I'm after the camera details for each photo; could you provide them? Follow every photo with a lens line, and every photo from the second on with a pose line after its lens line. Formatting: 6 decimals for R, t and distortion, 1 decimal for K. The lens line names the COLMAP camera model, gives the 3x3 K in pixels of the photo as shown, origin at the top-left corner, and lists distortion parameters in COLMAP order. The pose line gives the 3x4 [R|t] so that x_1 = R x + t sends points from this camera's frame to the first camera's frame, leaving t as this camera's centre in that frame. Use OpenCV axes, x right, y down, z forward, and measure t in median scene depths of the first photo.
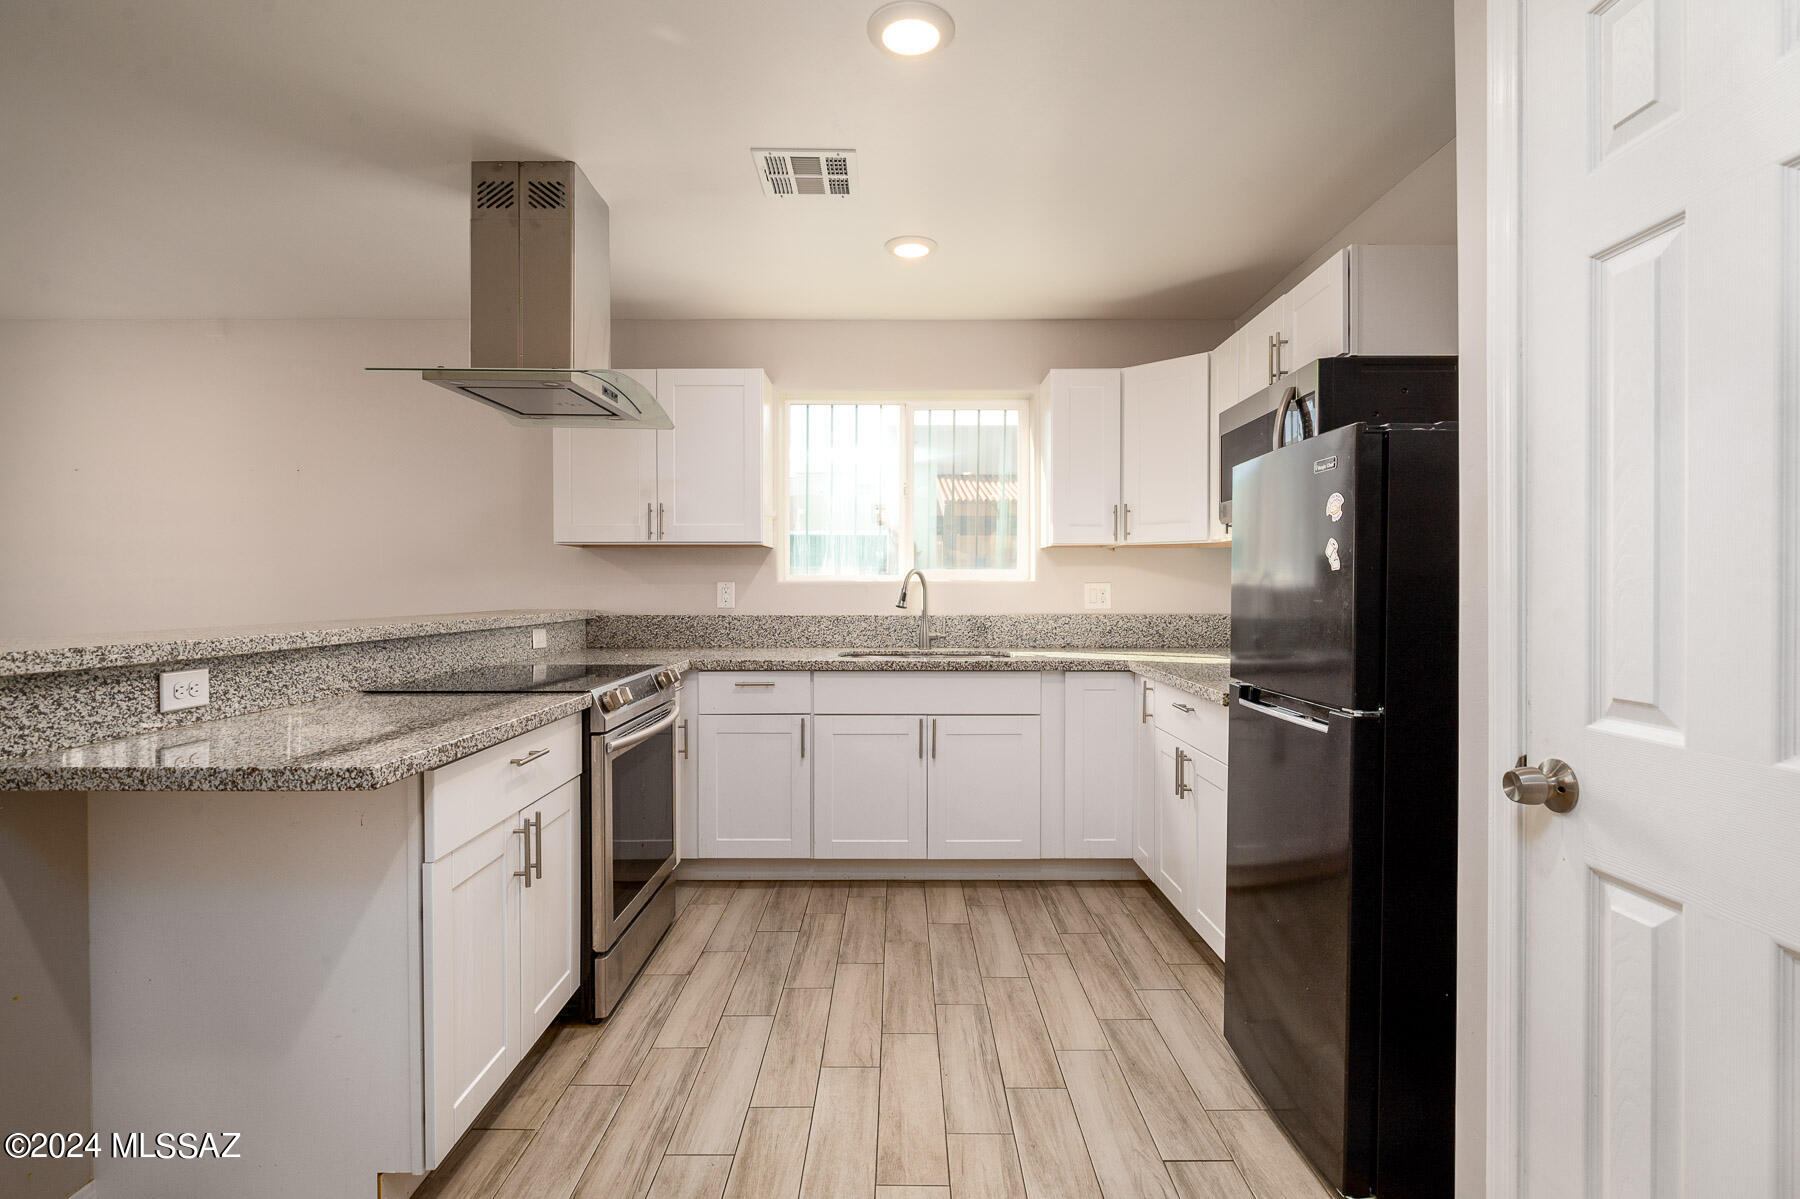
lens RADIAL K [[873.4, 0, 901.4], [0, 873.4, 595.2], [0, 0, 1]] dist [0.005314, -0.008215]
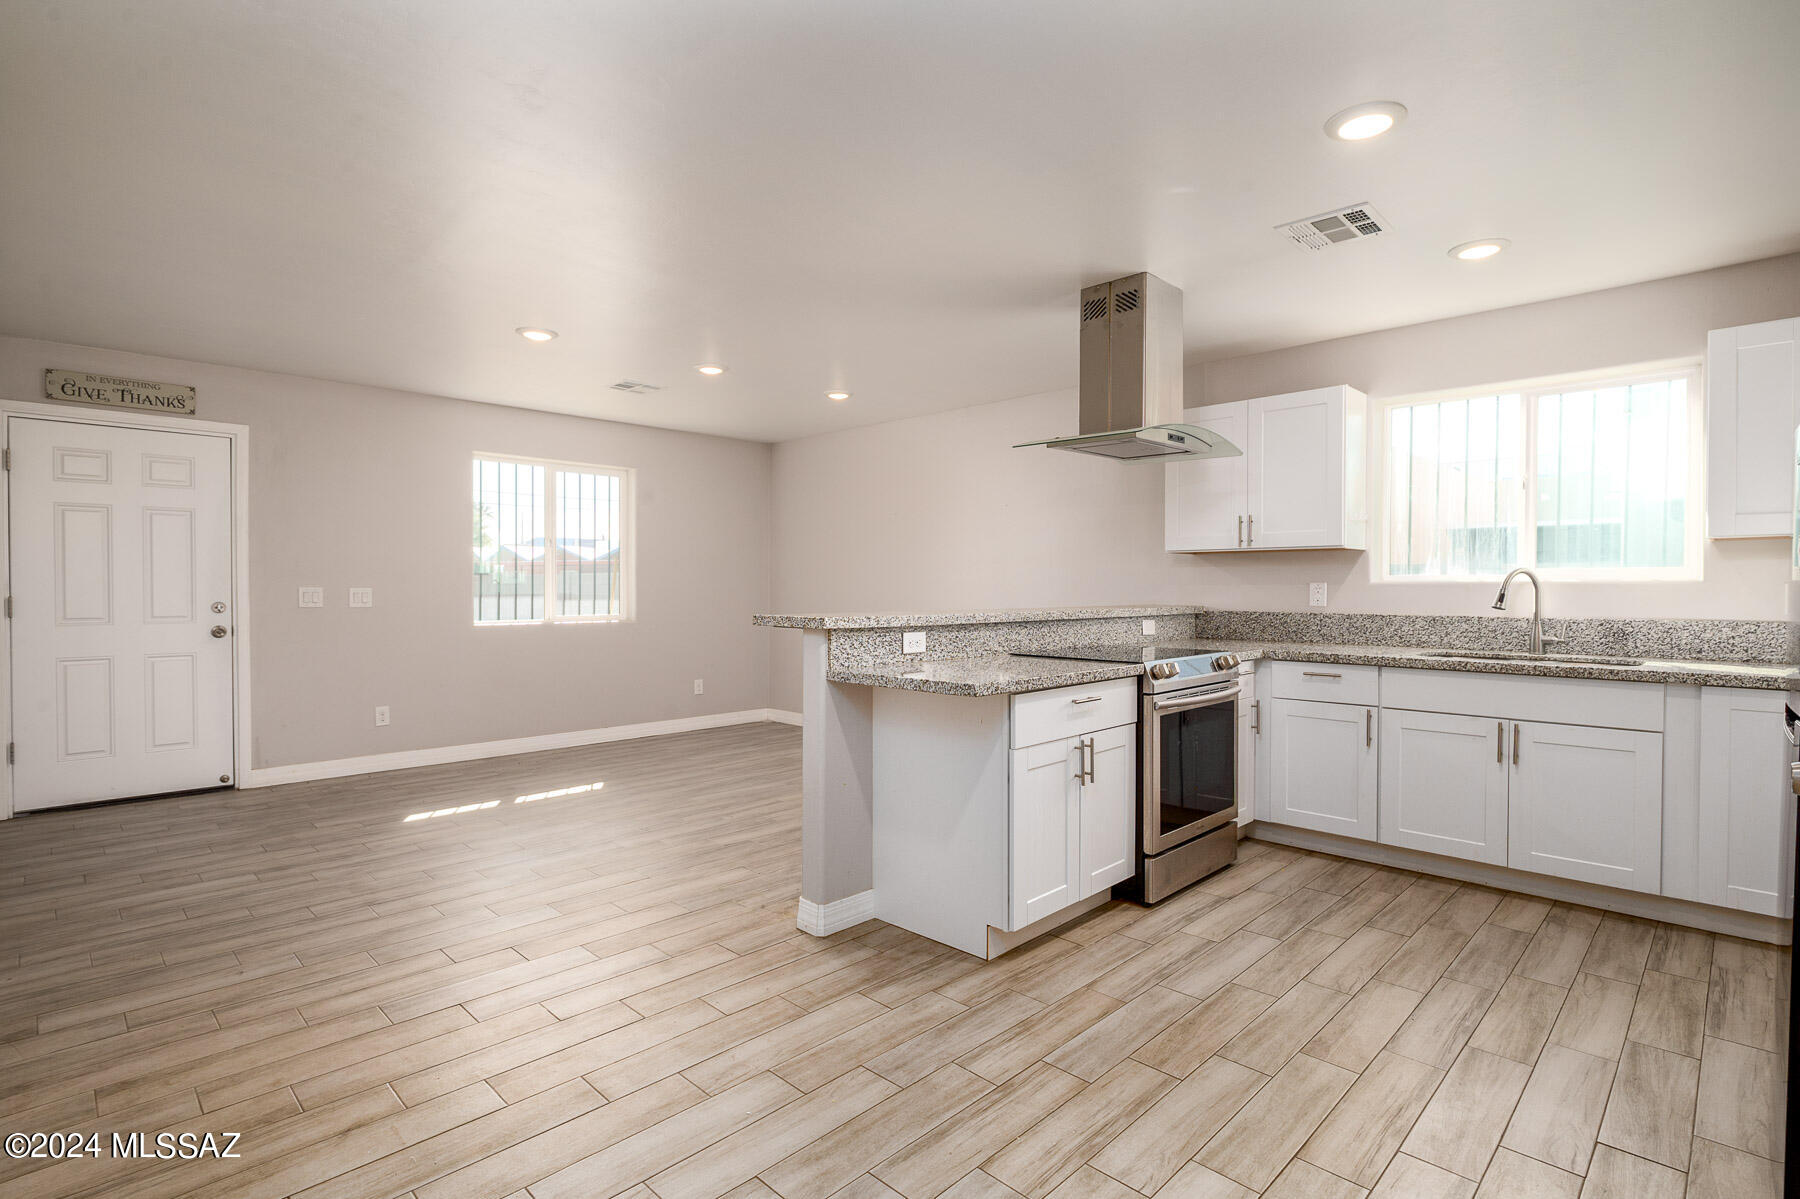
lens RADIAL K [[873.4, 0, 901.4], [0, 873.4, 595.2], [0, 0, 1]] dist [0.005314, -0.008215]
pose [[0.713400, 0.008161, -0.700709, 0.255746], [-0.008438, 0.999960, 0.003056, 0.002194], [0.700706, 0.003732, 0.713440, -0.188308]]
